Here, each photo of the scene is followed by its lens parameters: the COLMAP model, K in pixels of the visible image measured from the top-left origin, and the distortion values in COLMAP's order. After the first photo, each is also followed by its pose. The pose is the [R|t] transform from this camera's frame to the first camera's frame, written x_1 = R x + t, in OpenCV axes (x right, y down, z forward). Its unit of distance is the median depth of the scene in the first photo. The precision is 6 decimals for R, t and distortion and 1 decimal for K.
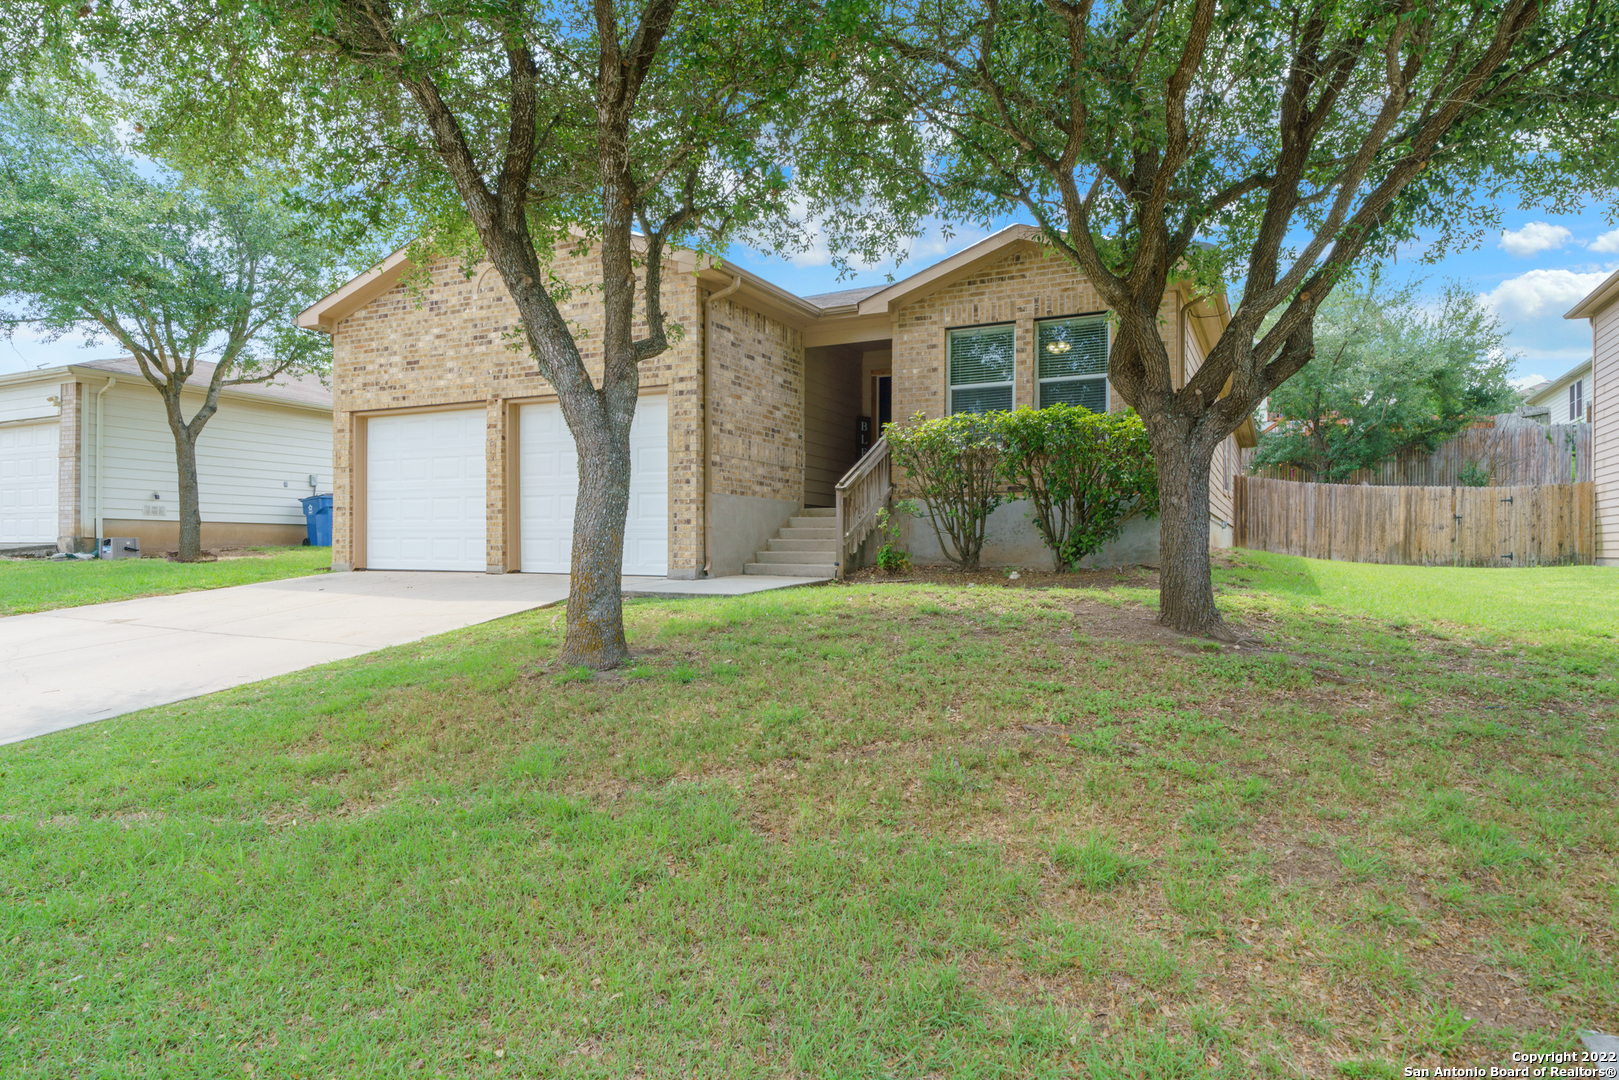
lens RADIAL K [[946.1, 0, 809.5], [0, 946.1, 540.0], [0, 0, 1]] dist [-0.001066, -0.000175]
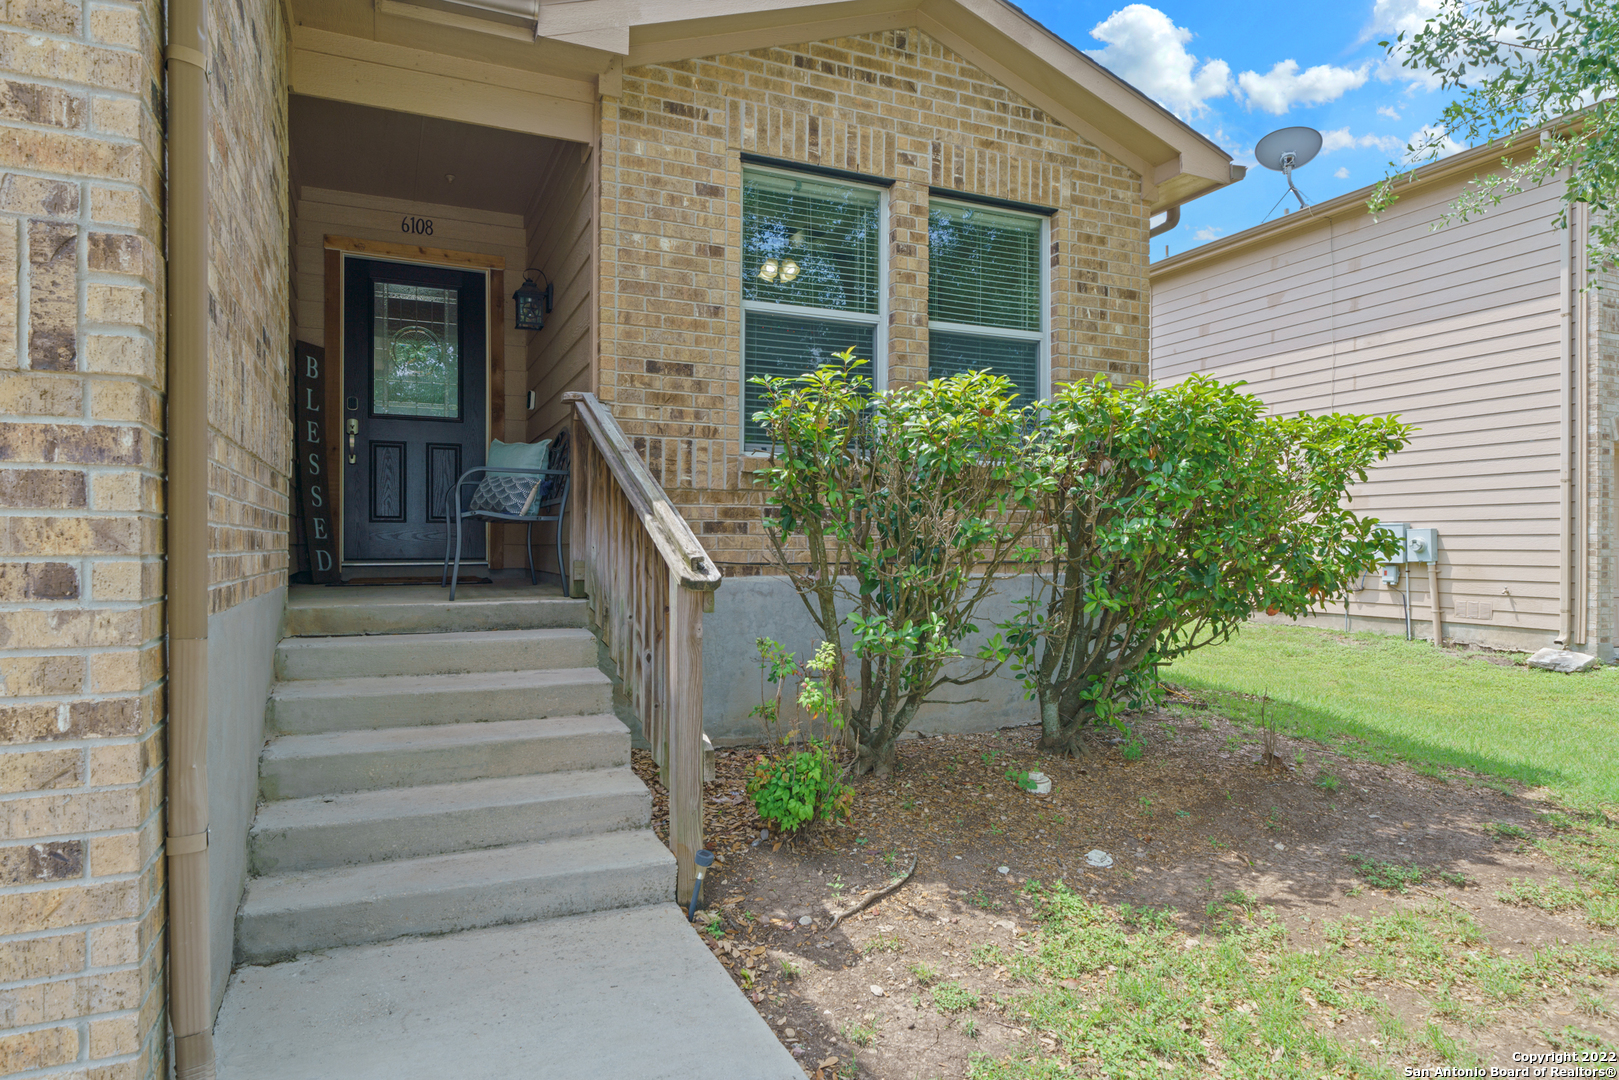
lens RADIAL K [[946.1, 0, 809.5], [0, 946.1, 540.0], [0, 0, 1]] dist [-0.001066, -0.000175]
pose [[0.632991, 0.000166, 0.774159, -0.152289], [-0.002268, 0.999996, 0.001640, -0.062713], [-0.774156, -0.002794, 0.632989, 0.744017]]
